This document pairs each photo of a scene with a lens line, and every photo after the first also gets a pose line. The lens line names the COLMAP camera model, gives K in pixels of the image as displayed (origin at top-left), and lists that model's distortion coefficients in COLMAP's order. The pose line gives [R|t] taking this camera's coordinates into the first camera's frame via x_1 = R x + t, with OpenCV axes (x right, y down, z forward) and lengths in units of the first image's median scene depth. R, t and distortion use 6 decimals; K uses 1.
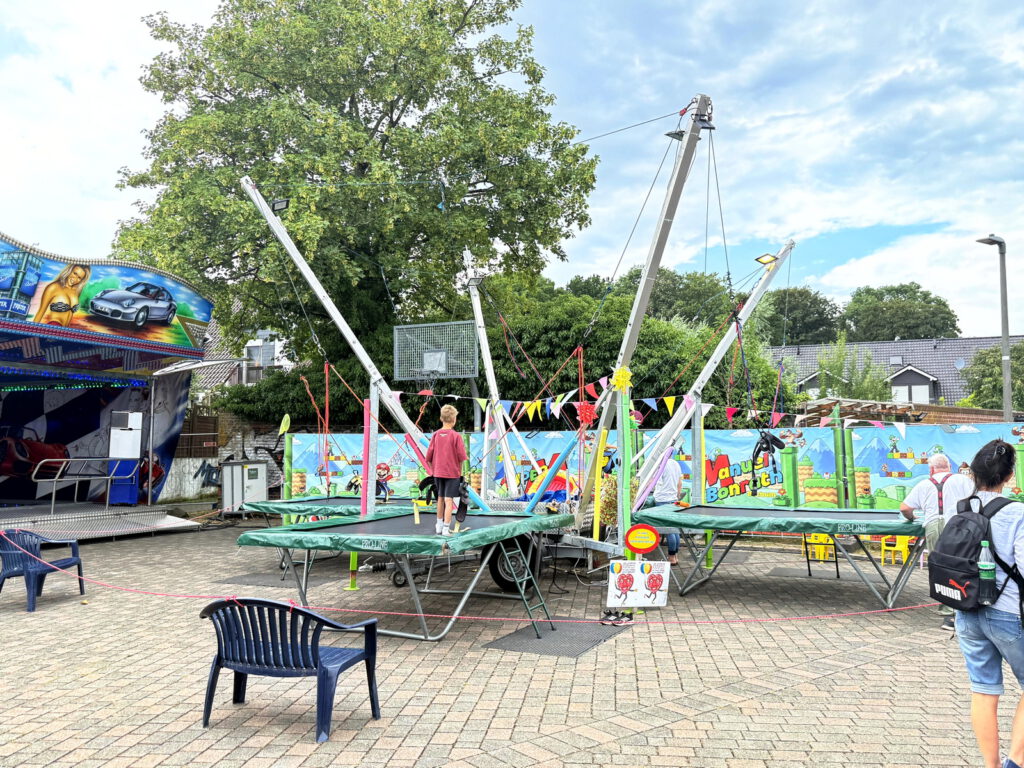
lens RADIAL K [[899.1, 0, 512.0], [0, 899.1, 384.0], [0, 0, 1]] dist [0.010044, -0.008172]
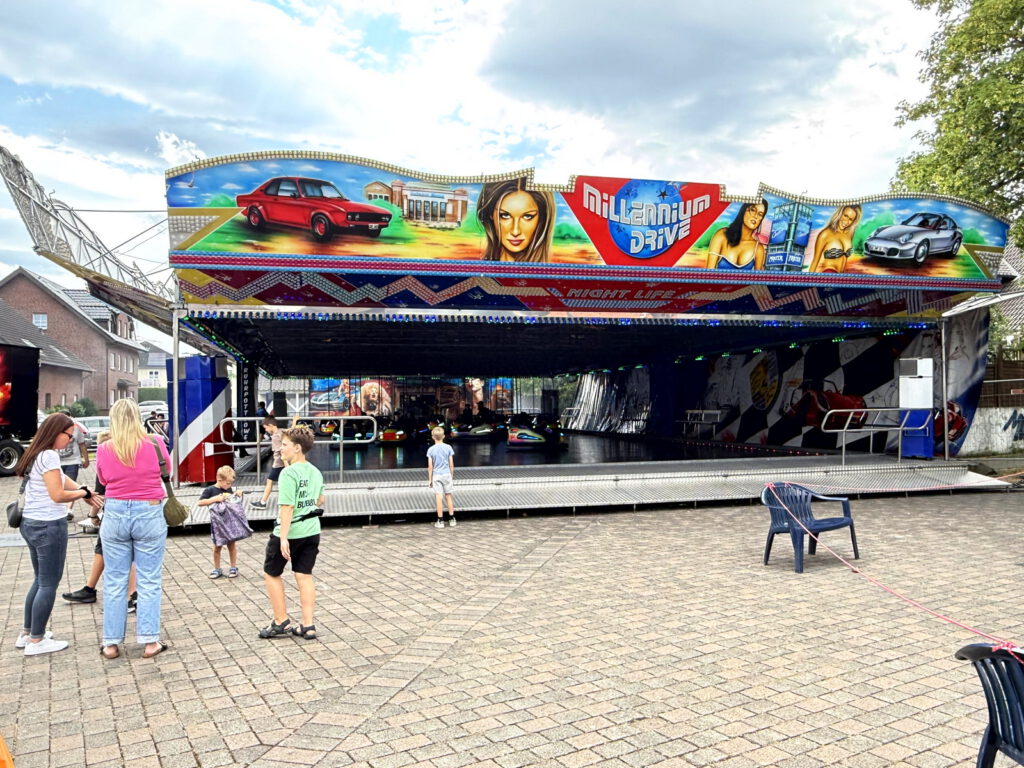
lens RADIAL K [[828.0, 0, 512.0], [0, 828.0, 384.0], [0, 0, 1]] dist [0.009028, 0.001571]
pose [[0.632781, -0.031273, -0.773699, -0.032363], [0.071264, 0.997296, 0.017973, 0.013234], [0.771044, -0.066510, 0.633299, 0.149133]]
